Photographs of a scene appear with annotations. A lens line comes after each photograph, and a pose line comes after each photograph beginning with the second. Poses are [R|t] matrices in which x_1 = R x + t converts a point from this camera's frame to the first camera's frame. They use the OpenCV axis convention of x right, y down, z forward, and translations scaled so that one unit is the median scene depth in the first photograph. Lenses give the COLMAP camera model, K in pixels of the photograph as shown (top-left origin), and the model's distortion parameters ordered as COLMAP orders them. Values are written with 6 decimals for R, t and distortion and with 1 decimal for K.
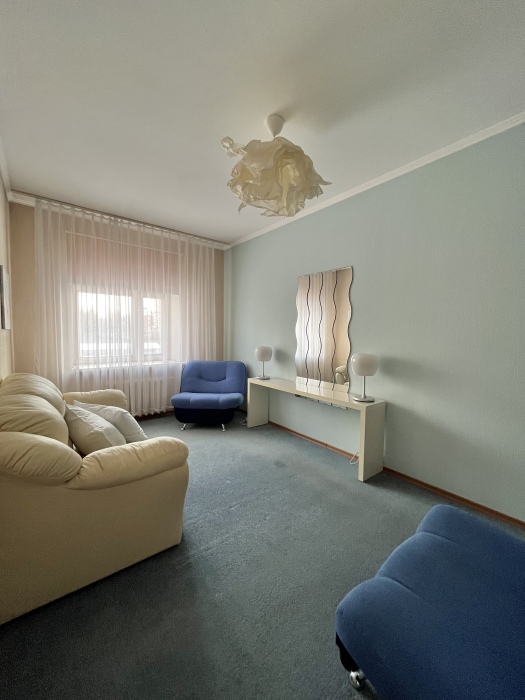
lens RADIAL K [[283.0, 0, 262.7], [0, 283.0, 353.2], [0, 0, 1]] dist [0.001588, 0.000055]
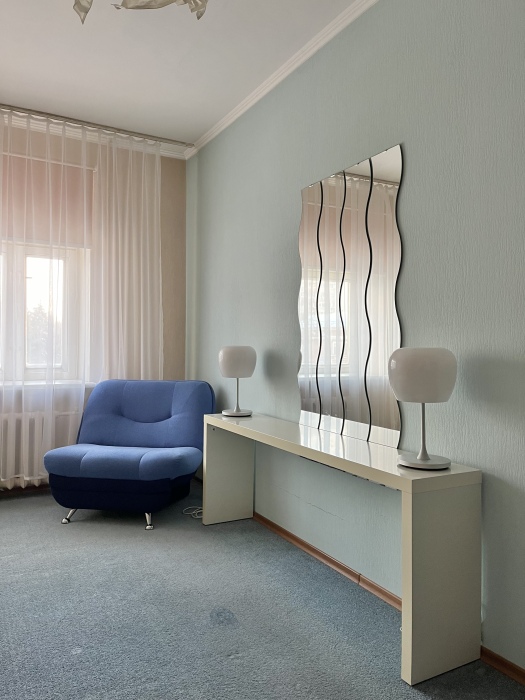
lens RADIAL K [[526.7, 0, 261.9], [0, 526.7, 346.3], [0, 0, 1]] dist [0.023807, -0.009376]
pose [[0.983658, -0.007623, -0.179886, 0.195260], [-0.006548, 0.996928, -0.078051, 0.043354], [0.179929, 0.077953, 0.980586, 0.164122]]
